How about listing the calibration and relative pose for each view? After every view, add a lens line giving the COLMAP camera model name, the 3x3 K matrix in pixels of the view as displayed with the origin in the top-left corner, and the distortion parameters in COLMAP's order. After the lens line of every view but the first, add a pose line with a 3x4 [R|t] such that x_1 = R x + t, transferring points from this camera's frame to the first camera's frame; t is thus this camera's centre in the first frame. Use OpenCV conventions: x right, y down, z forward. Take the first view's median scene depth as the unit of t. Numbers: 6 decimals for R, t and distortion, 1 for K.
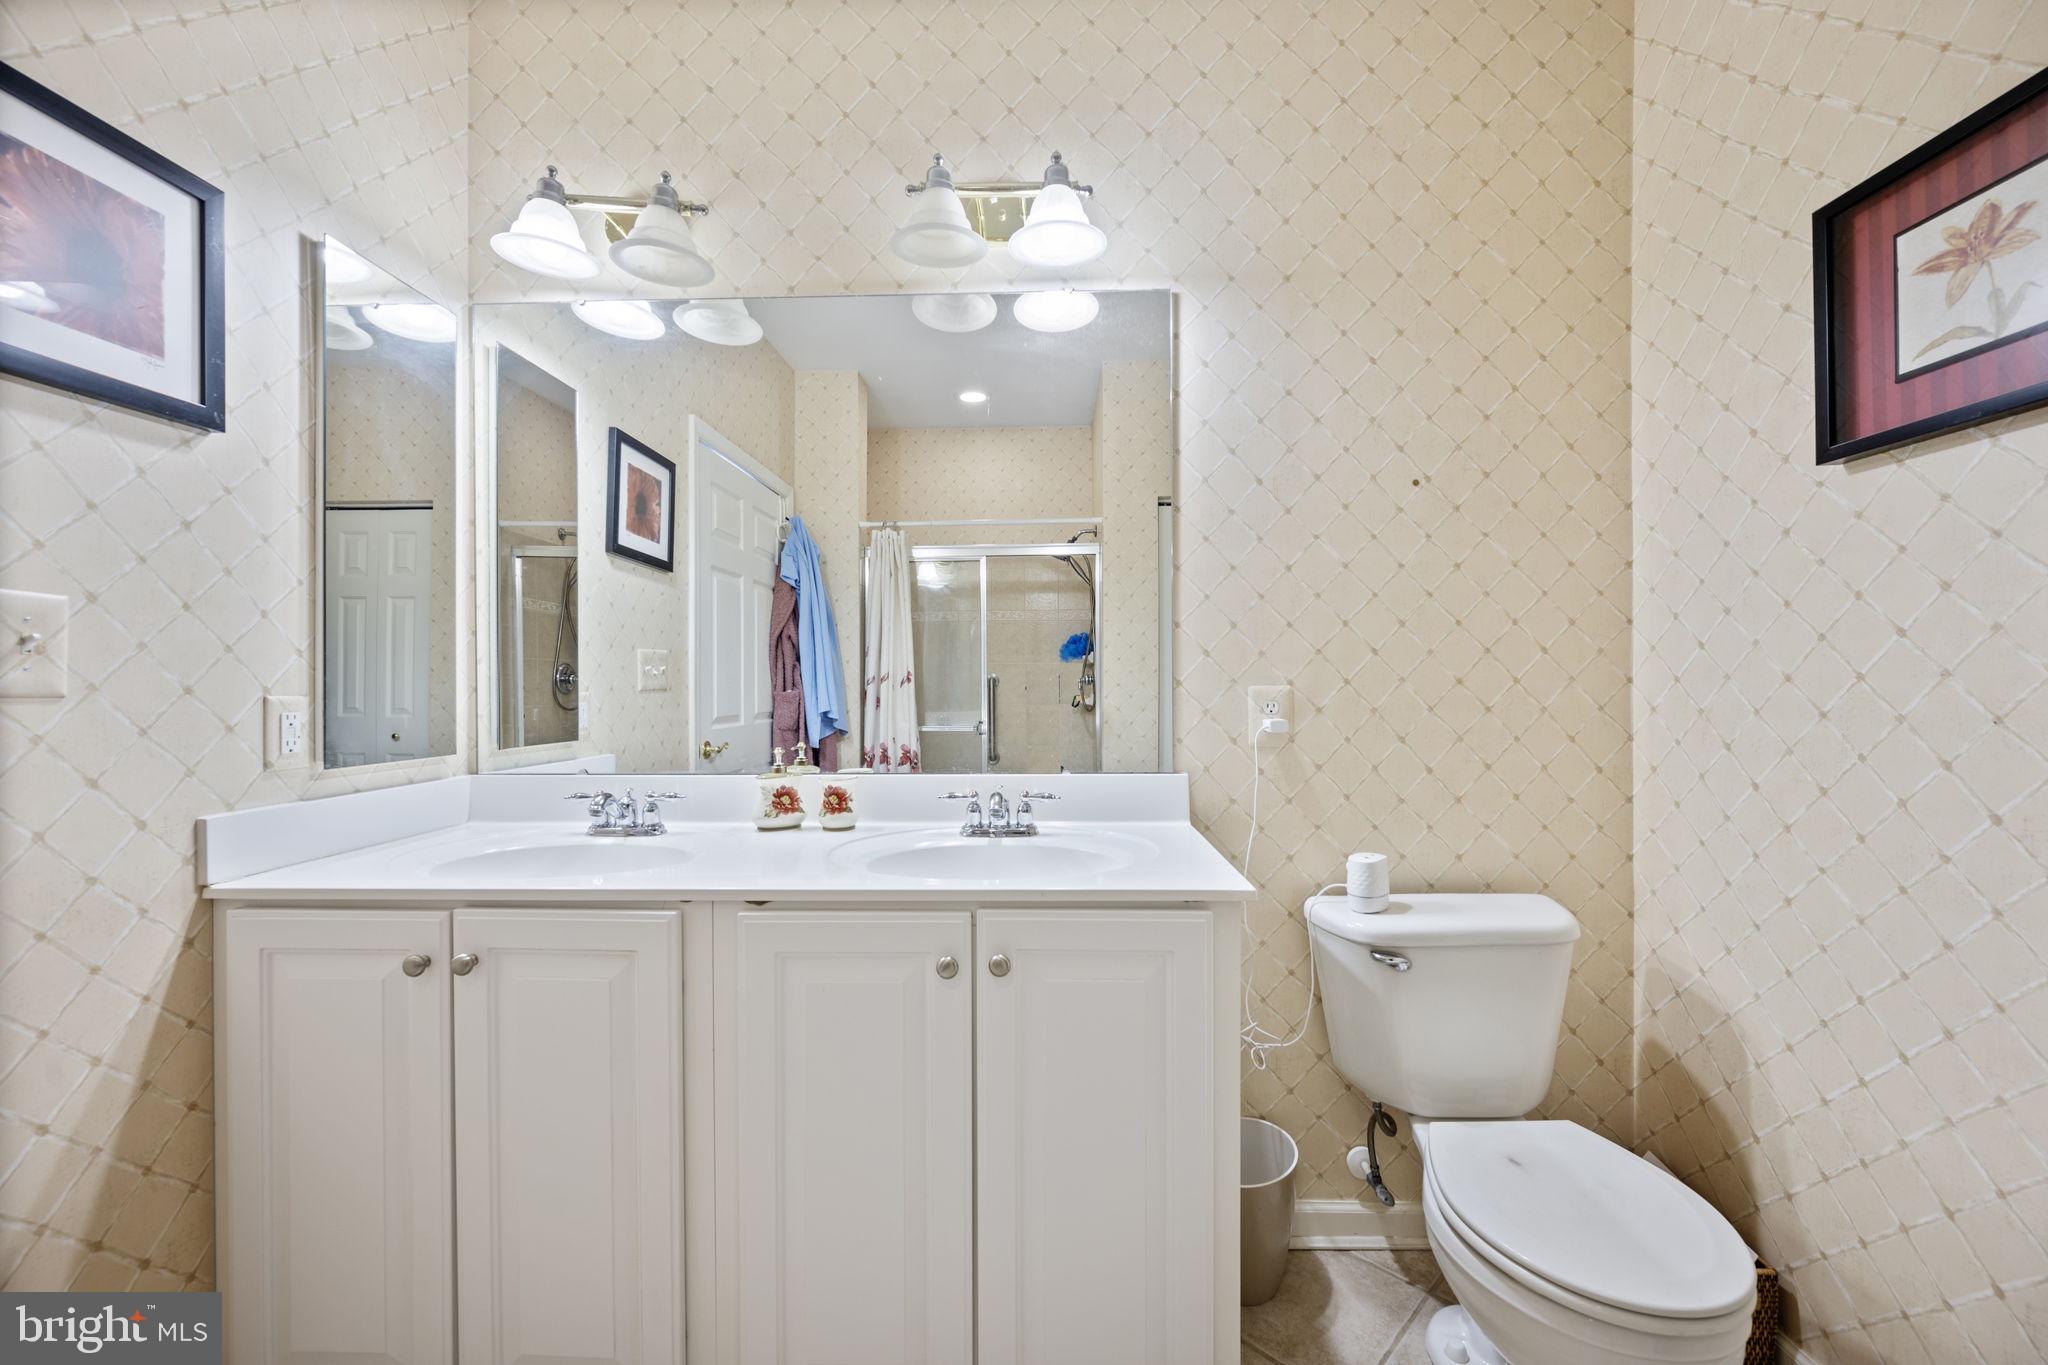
lens RADIAL K [[797.3, 0, 1029.4], [0, 797.3, 689.8], [0, 0, 1]] dist [-0.002980, 0.000469]
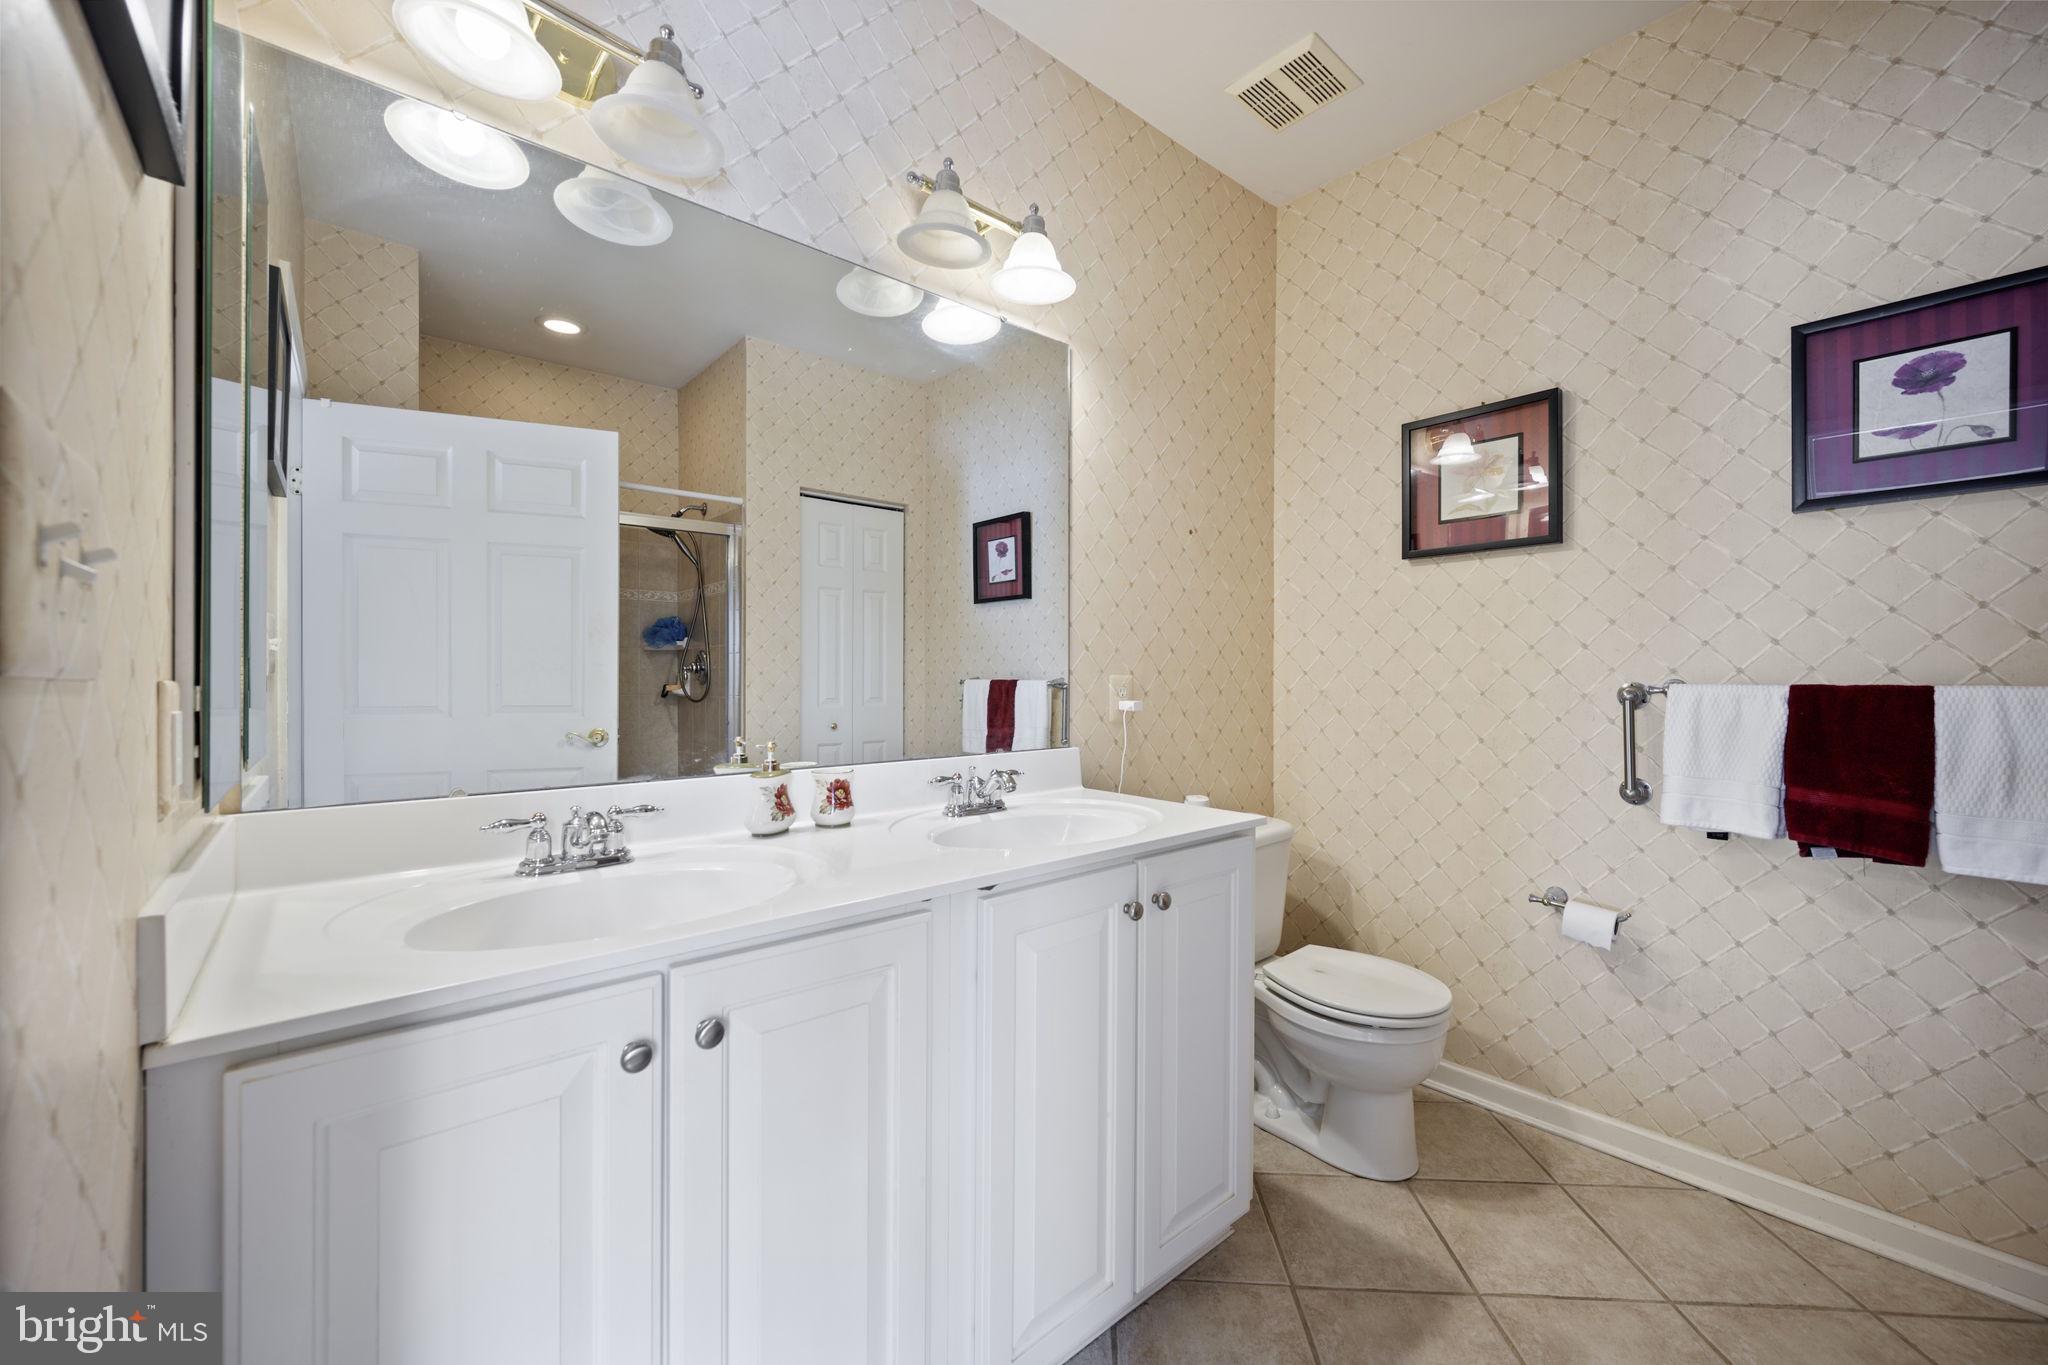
lens RADIAL K [[784.5, 0, 1032.3], [0, 784.5, 679.7], [0, 0, 1]] dist [-0.000857, 0.000002]
pose [[0.739613, 0.003483, 0.673023, -0.664091], [-0.002718, 0.999994, -0.002189, 0.005657], [-0.673026, -0.000210, 0.739618, 0.161037]]
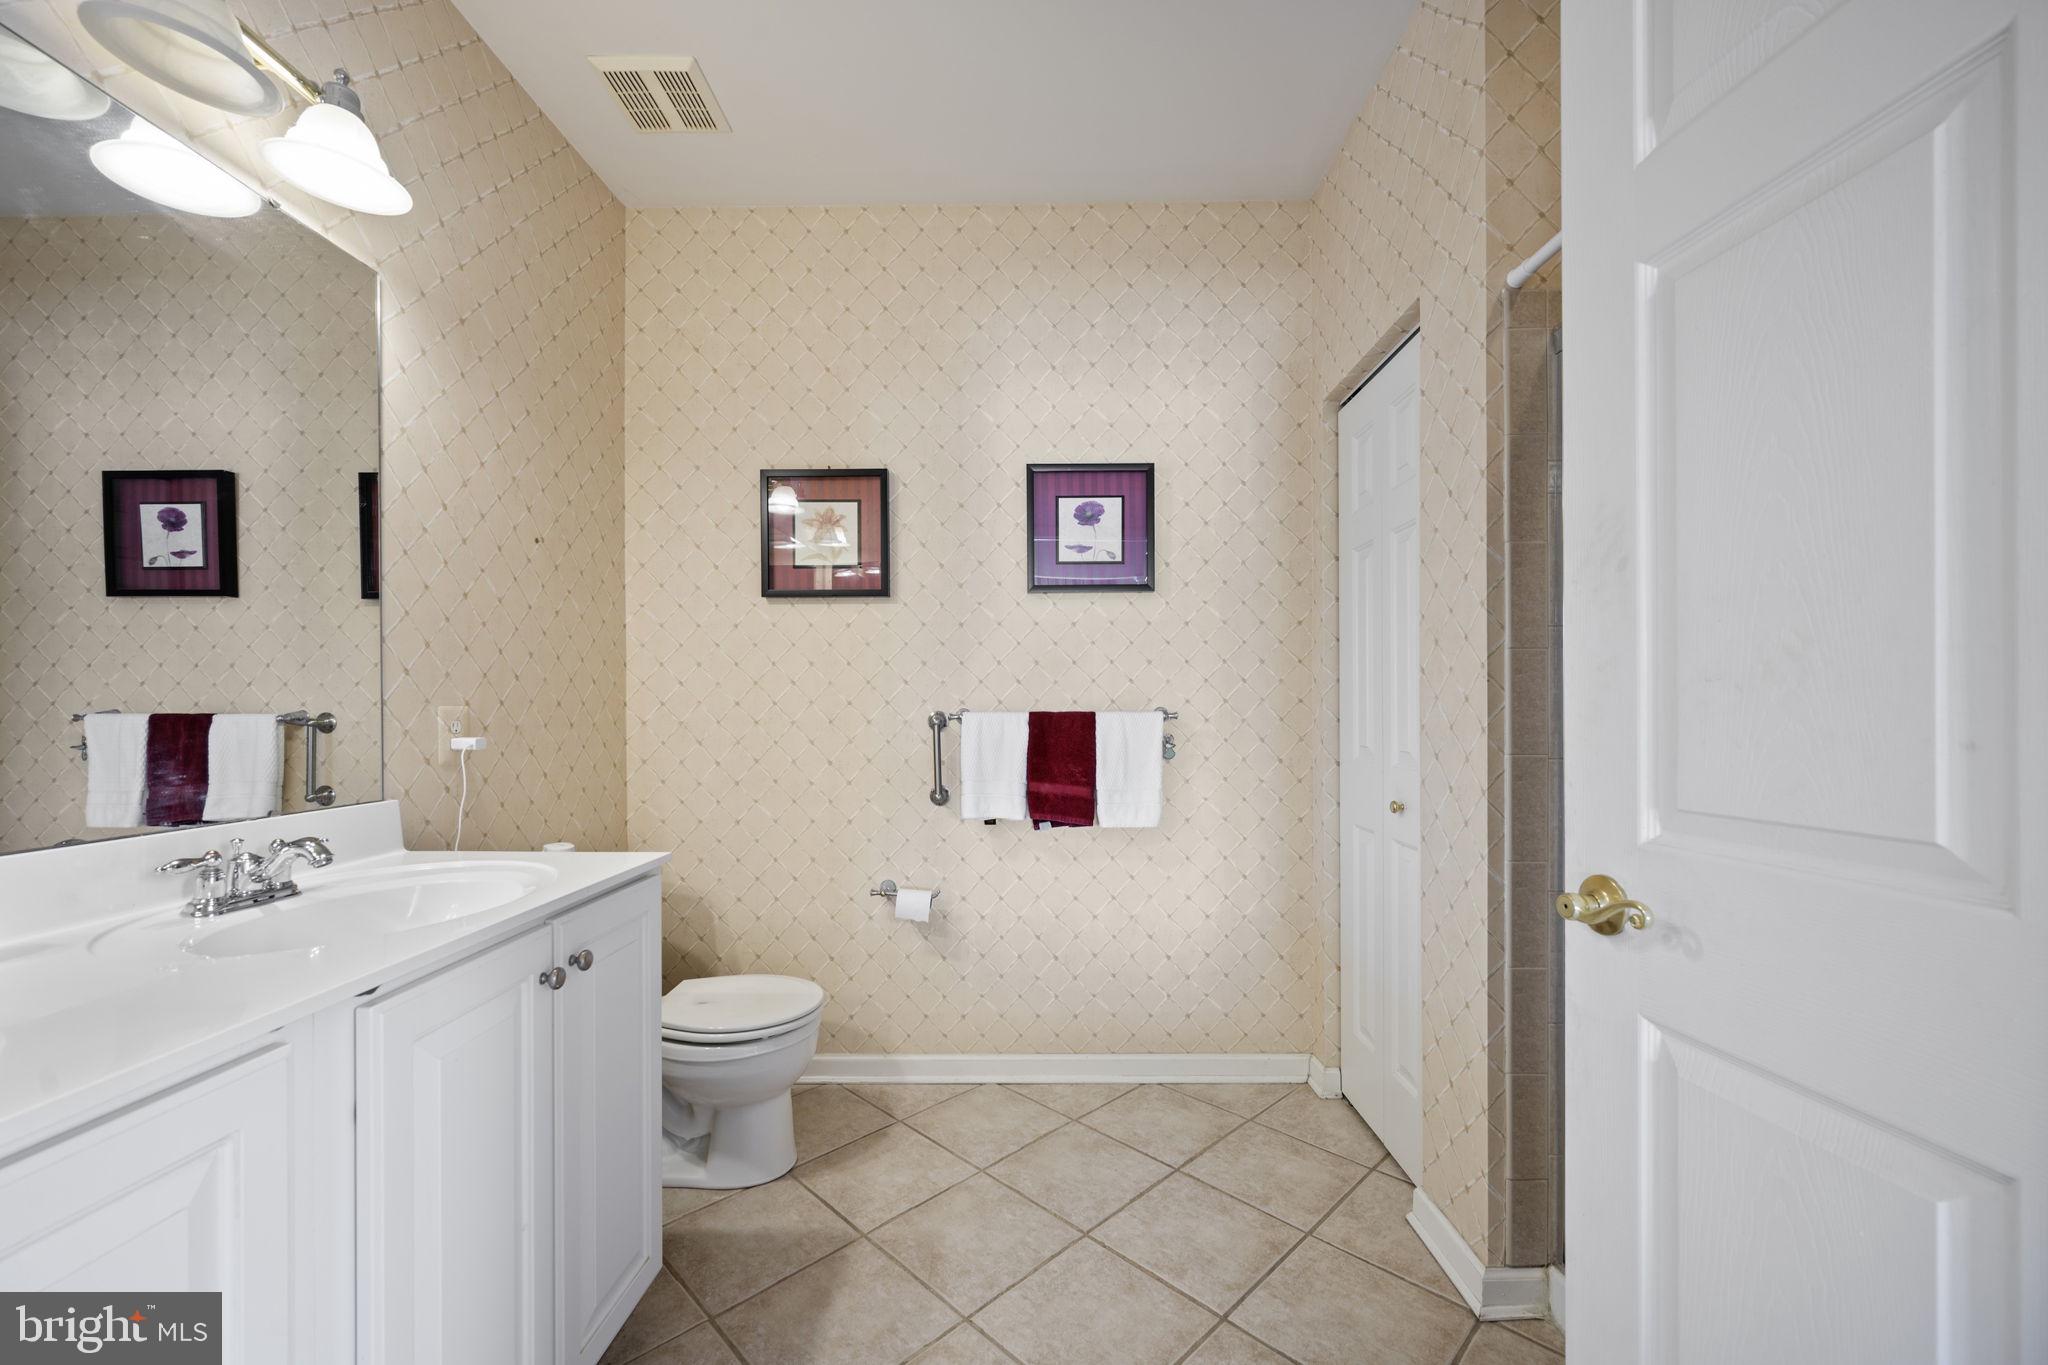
lens RADIAL K [[797.3, 0, 1013.6], [0, 797.3, 711.7], [0, 0, 1]] dist [-0.002980, 0.000469]
pose [[0.002958, 0.000380, 0.999996, -0.741773], [0.006244, 0.999980, -0.000399, 0.007650], [-0.999976, 0.006245, 0.002956, 0.269291]]
